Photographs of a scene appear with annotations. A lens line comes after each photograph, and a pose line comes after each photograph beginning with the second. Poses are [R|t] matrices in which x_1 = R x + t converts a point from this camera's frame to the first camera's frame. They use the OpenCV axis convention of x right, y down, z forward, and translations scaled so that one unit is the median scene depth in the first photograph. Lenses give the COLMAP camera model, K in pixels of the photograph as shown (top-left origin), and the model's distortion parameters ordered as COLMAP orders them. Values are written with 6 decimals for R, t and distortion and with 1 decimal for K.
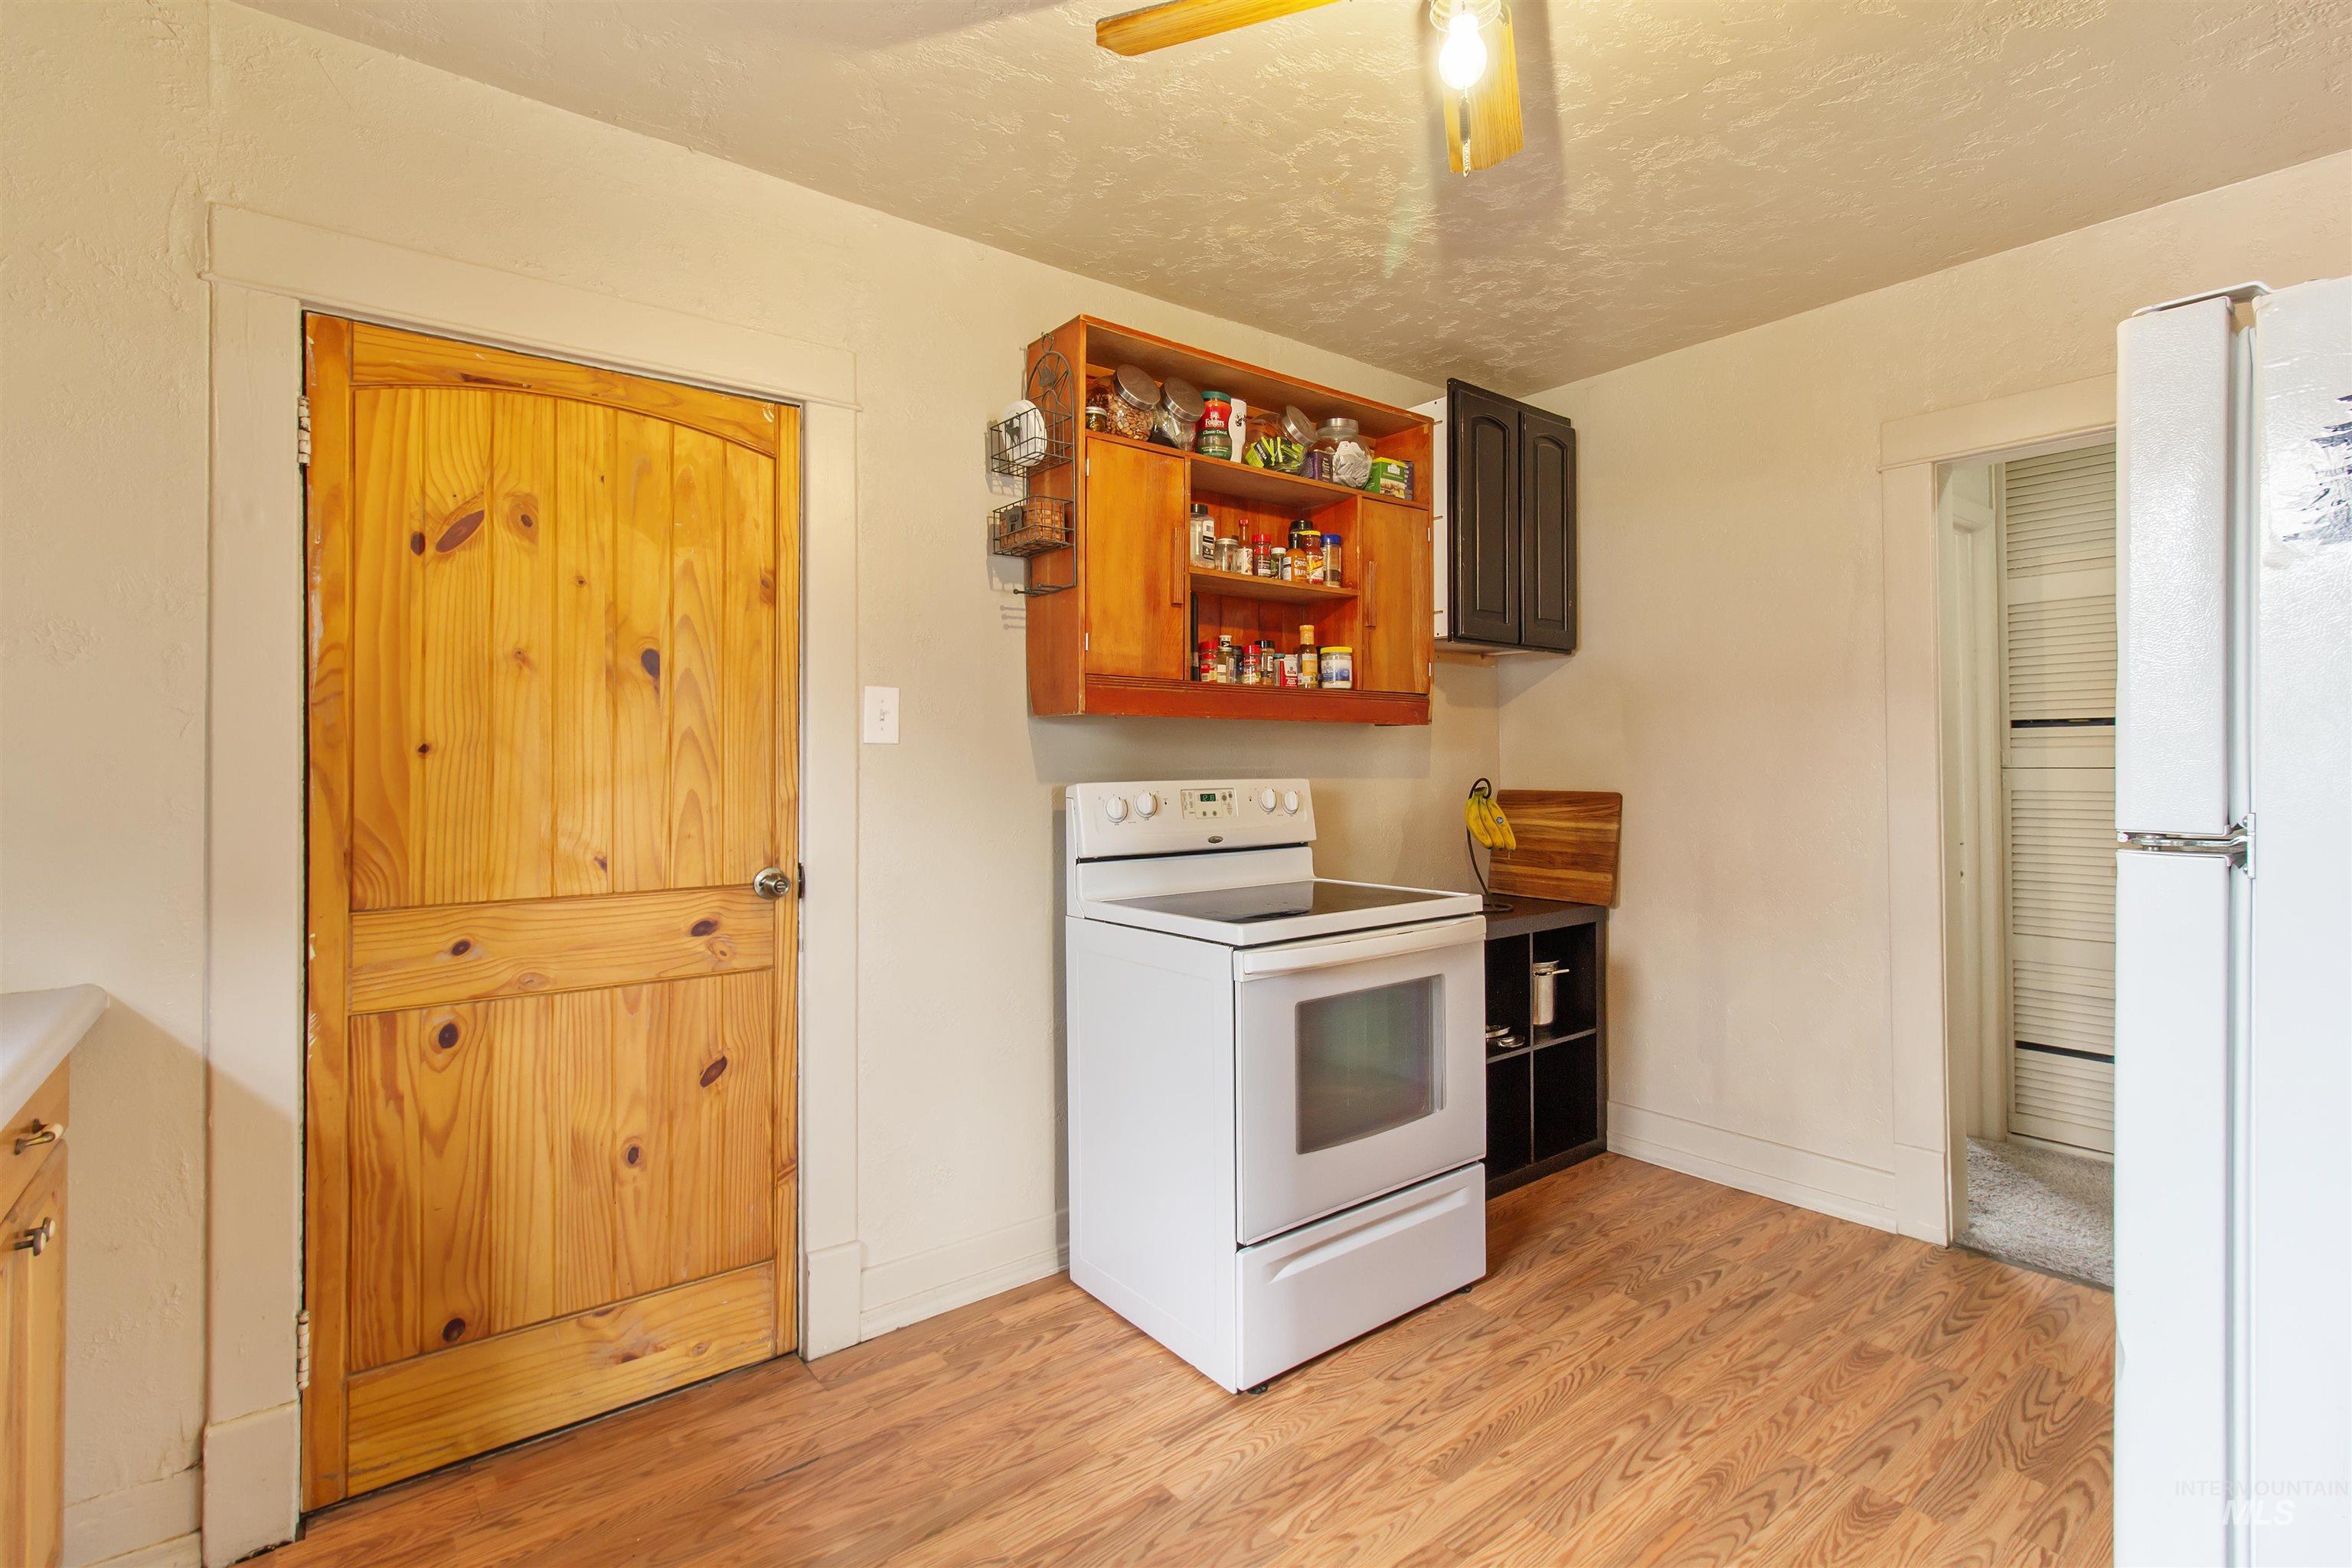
lens RADIAL K [[1091.4, 0, 1189.8], [0, 1091.4, 757.5], [0, 0, 1]] dist [-0.001899, 0.001359]
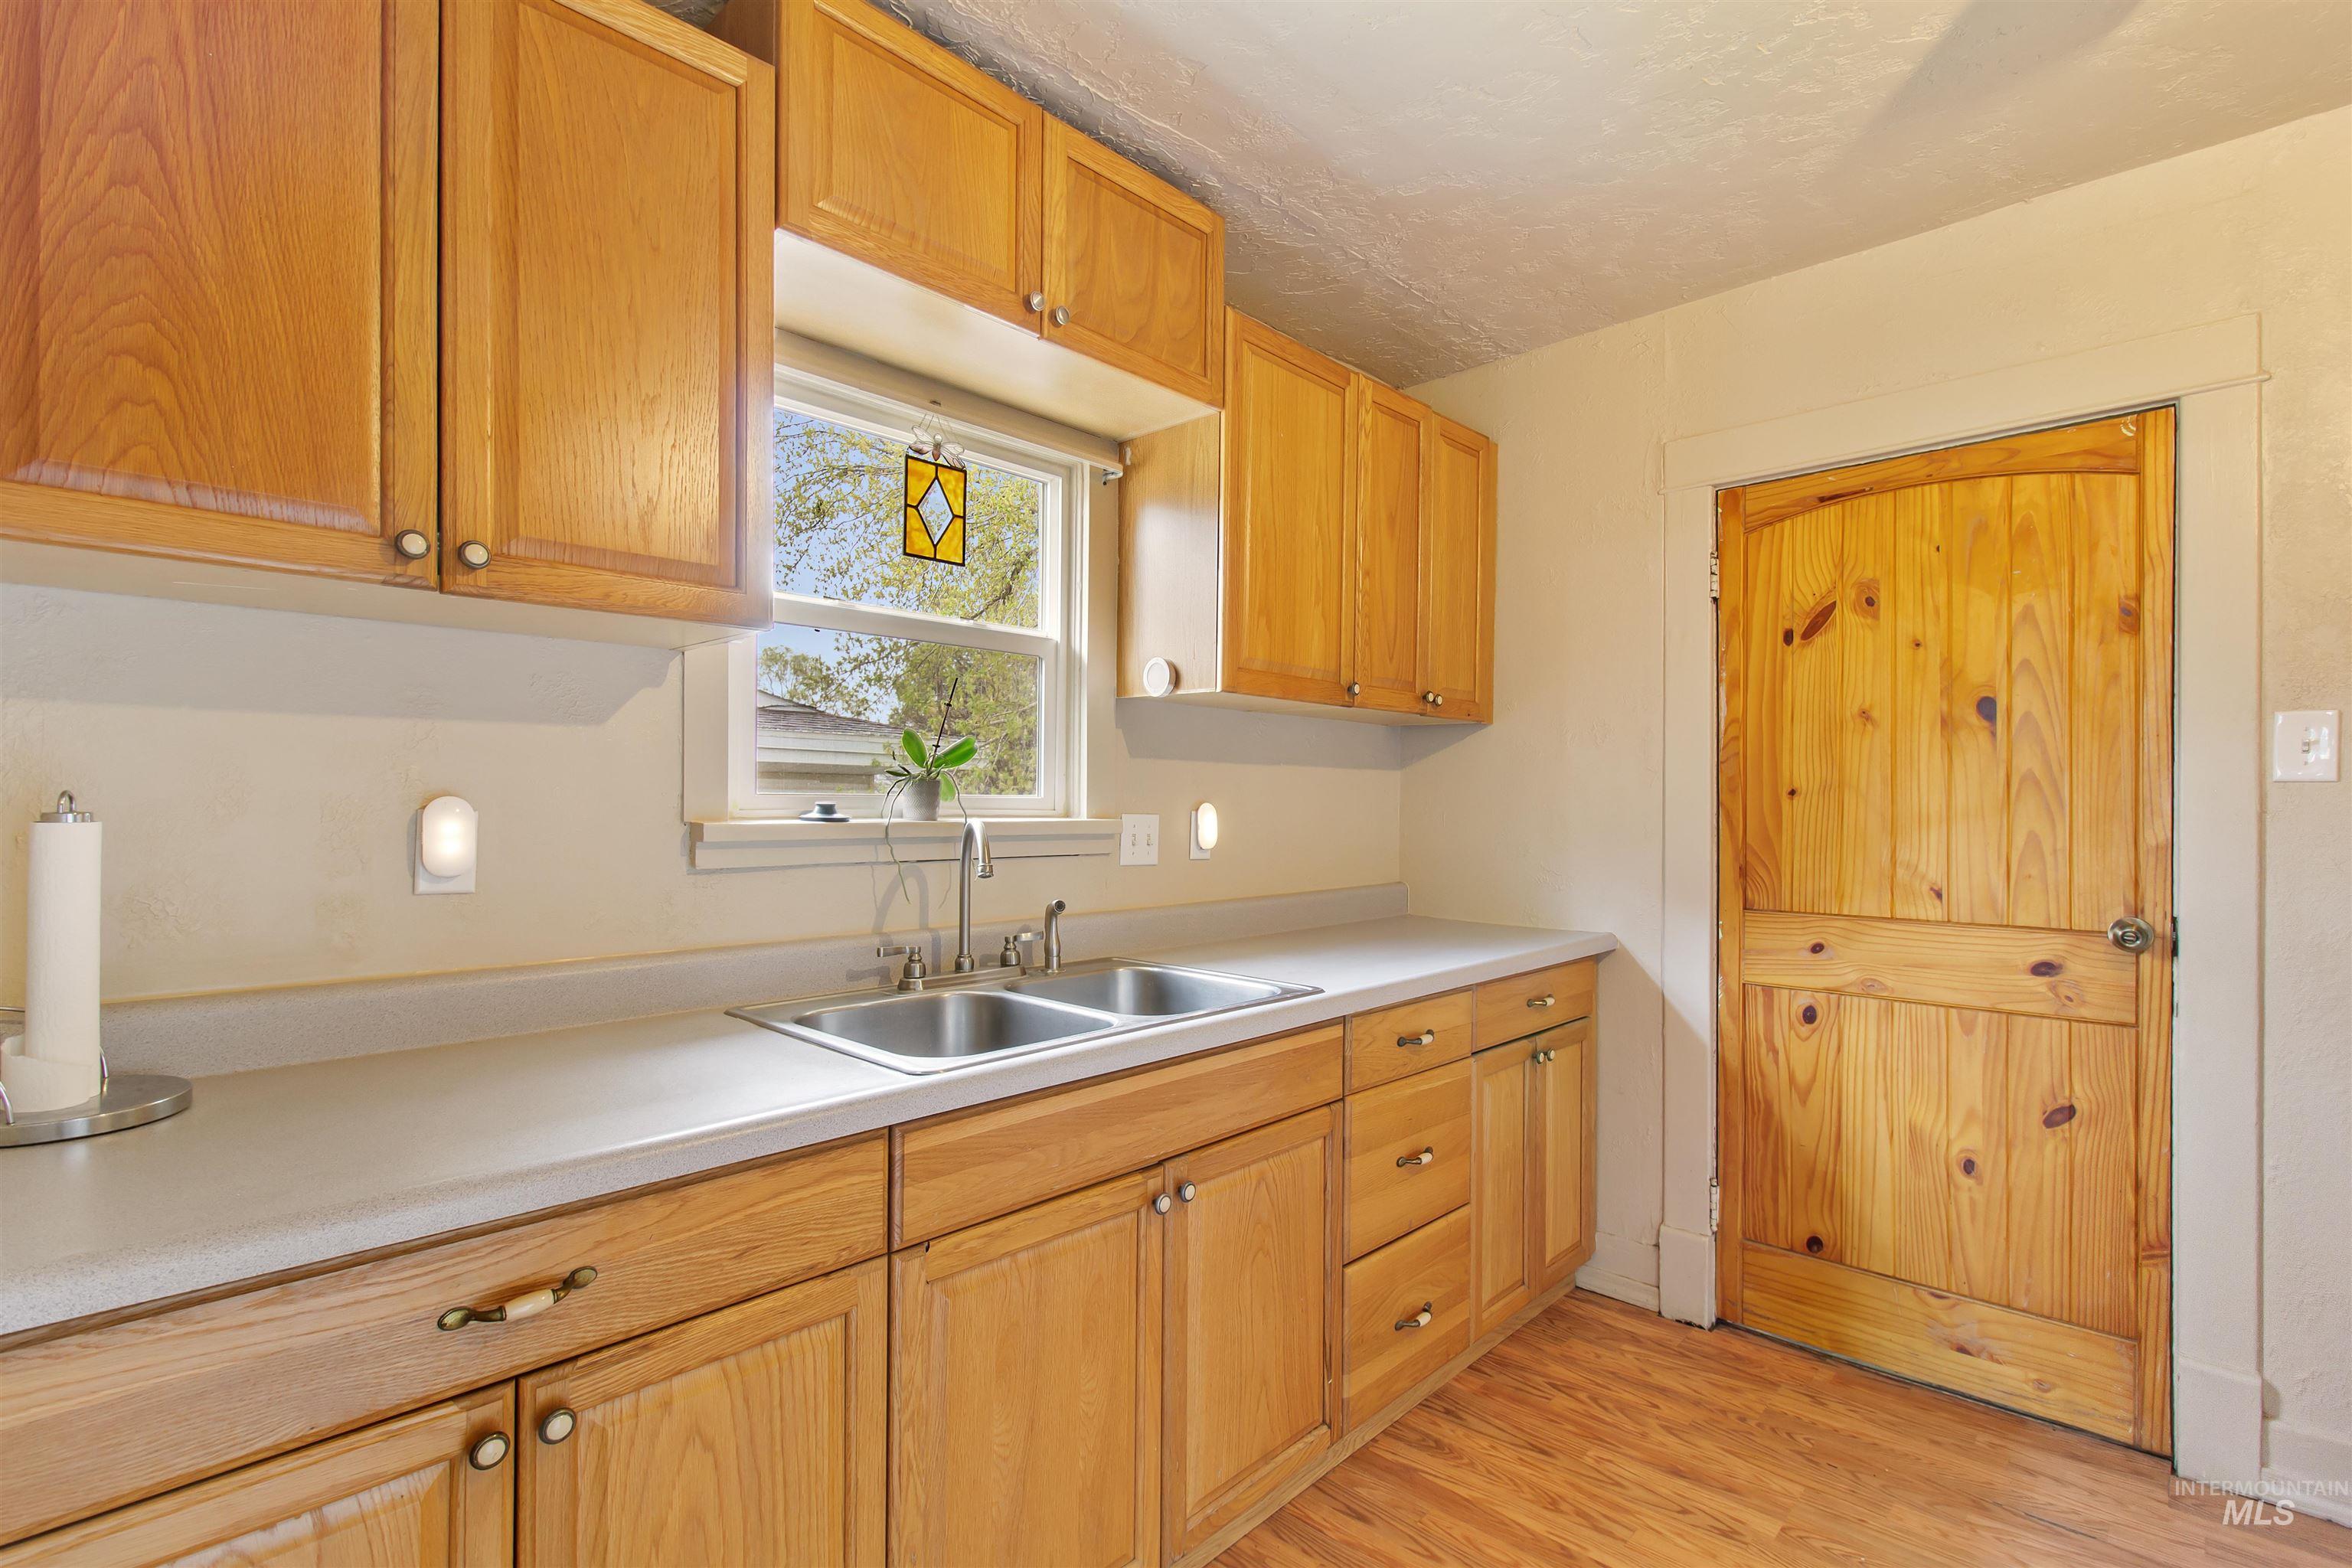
lens RADIAL K [[1091.4, 0, 1181.3], [0, 1091.4, 798.8], [0, 0, 1]] dist [-0.001899, 0.001359]
pose [[0.142973, 0.002615, -0.989723, 0.451004], [0.005163, 0.999981, 0.003388, -0.007767], [0.989713, -0.005594, 0.142956, 0.074934]]
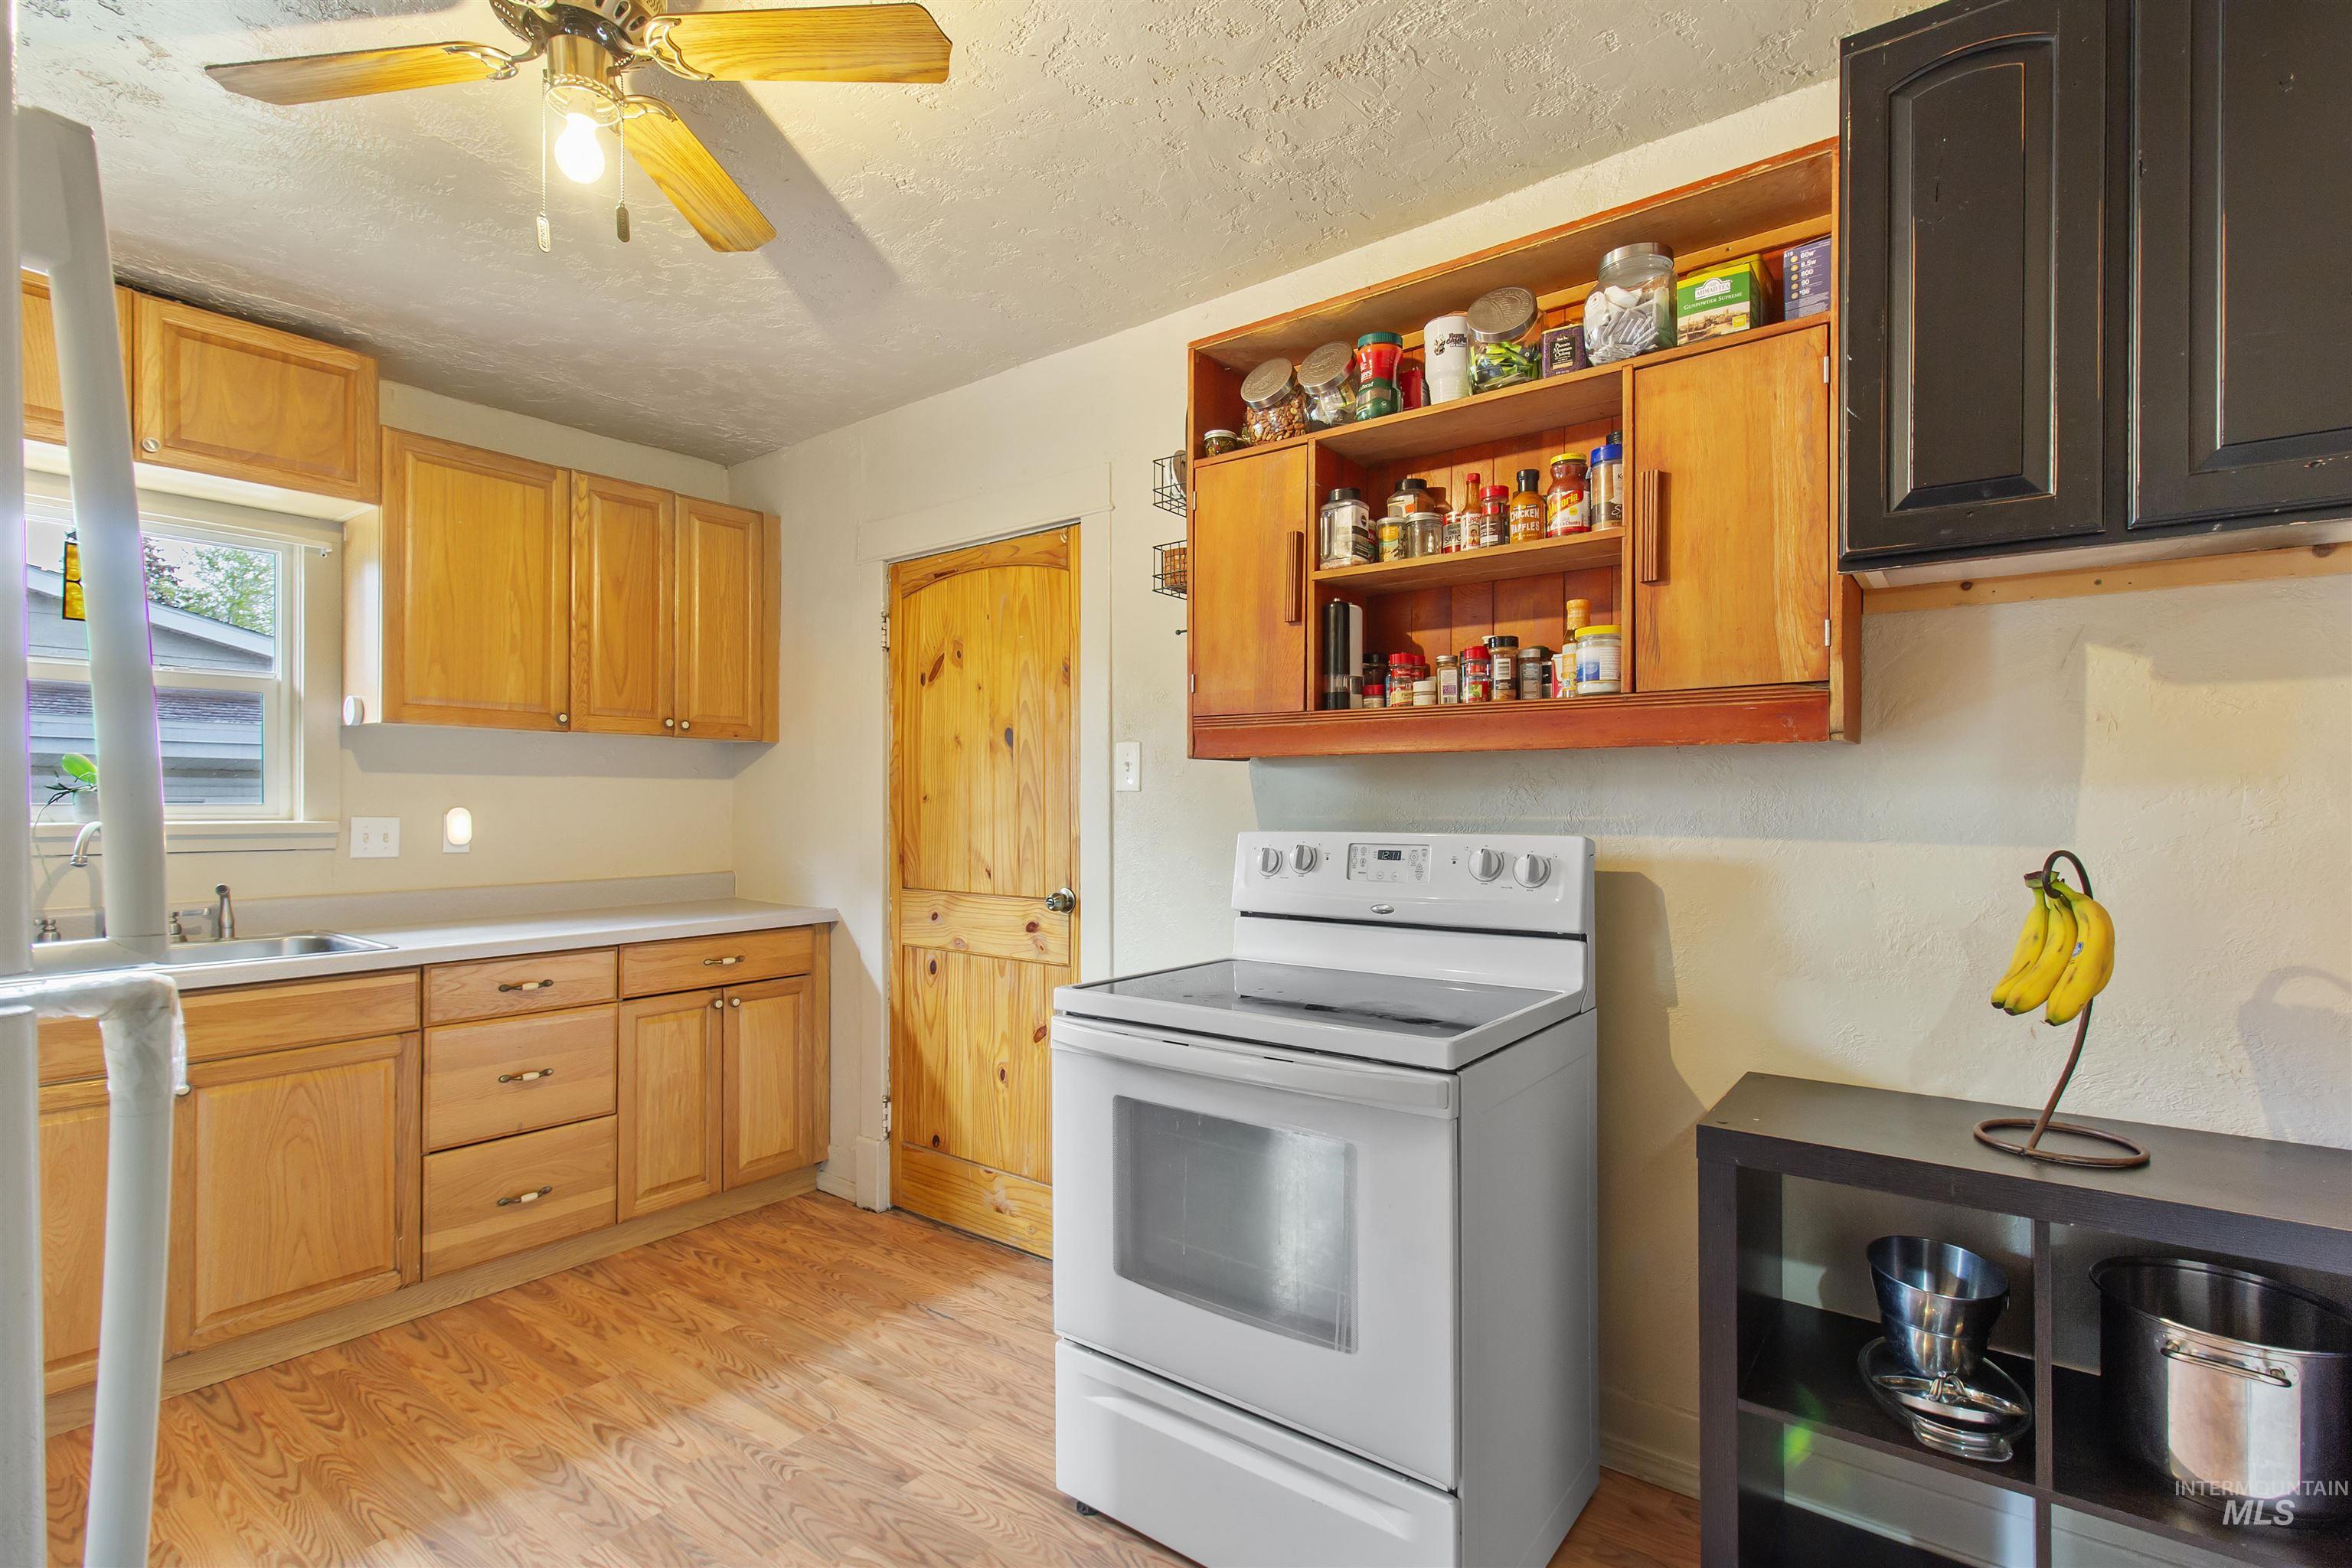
lens RADIAL K [[1091.4, 0, 1181.1], [0, 1091.4, 799.9], [0, 0, 1]] dist [-0.001899, 0.001359]
pose [[0.248595, 0.004127, -0.968599, 0.973812], [0.007525, 0.999953, 0.006192, -0.011630], [0.968578, -0.008828, 0.248552, 0.877175]]
